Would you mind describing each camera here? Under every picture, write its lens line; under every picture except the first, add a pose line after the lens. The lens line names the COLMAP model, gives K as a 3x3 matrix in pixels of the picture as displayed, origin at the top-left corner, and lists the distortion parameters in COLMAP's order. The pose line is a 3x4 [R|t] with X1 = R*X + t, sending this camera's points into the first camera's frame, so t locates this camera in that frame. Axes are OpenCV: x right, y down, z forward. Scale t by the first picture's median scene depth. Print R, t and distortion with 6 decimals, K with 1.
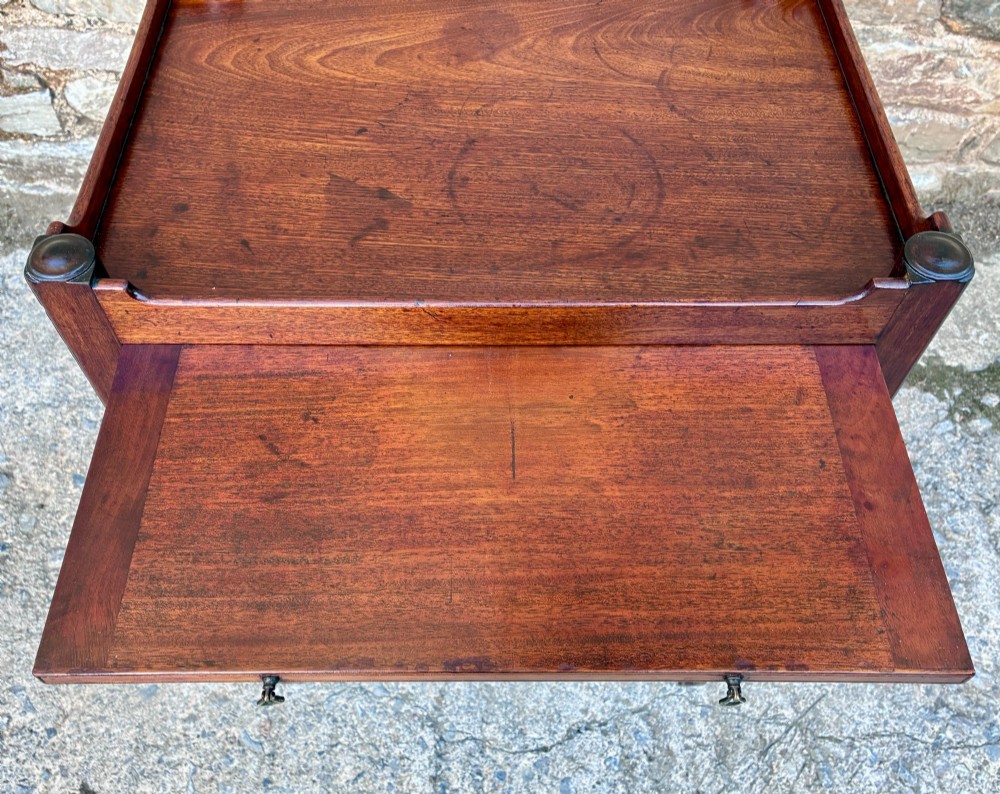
lens RADIAL K [[915.1, 0, 476.2], [0, 915.1, 386.7], [0, 0, 1]] dist [0.018025, 0.000000]
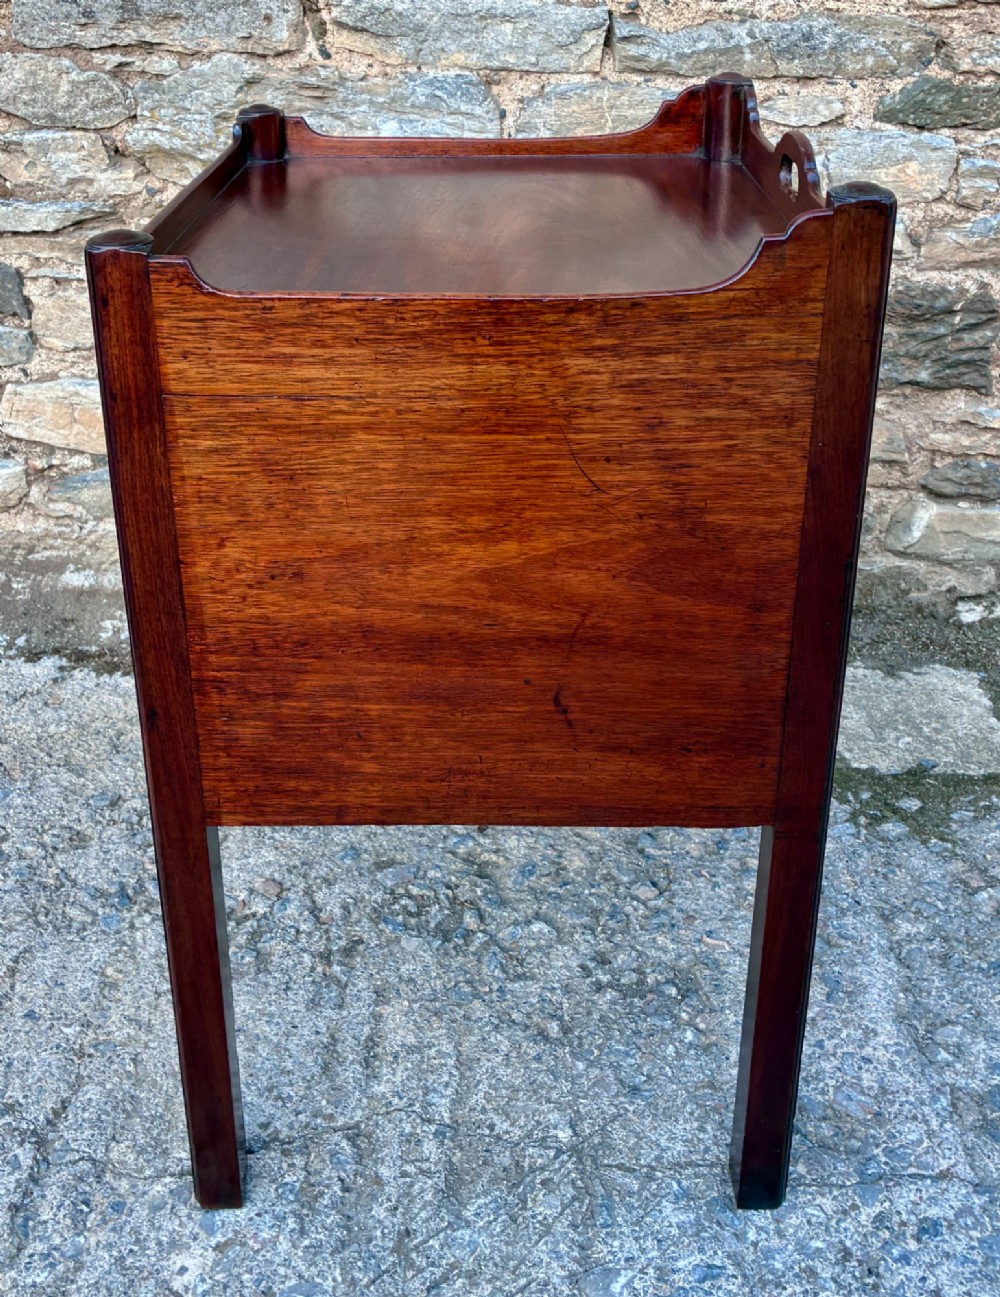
lens RADIAL K [[1396.1, 0, 478.8], [0, 1396.1, 483.0], [0, 0, 1]] dist [0.022982, 0.000000]
pose [[0.999261, 0.004908, -0.038123, 0.316625], [-0.024355, 0.848154, -0.529190, 0.499565], [0.029736, 0.529728, 0.847646, -0.129722]]
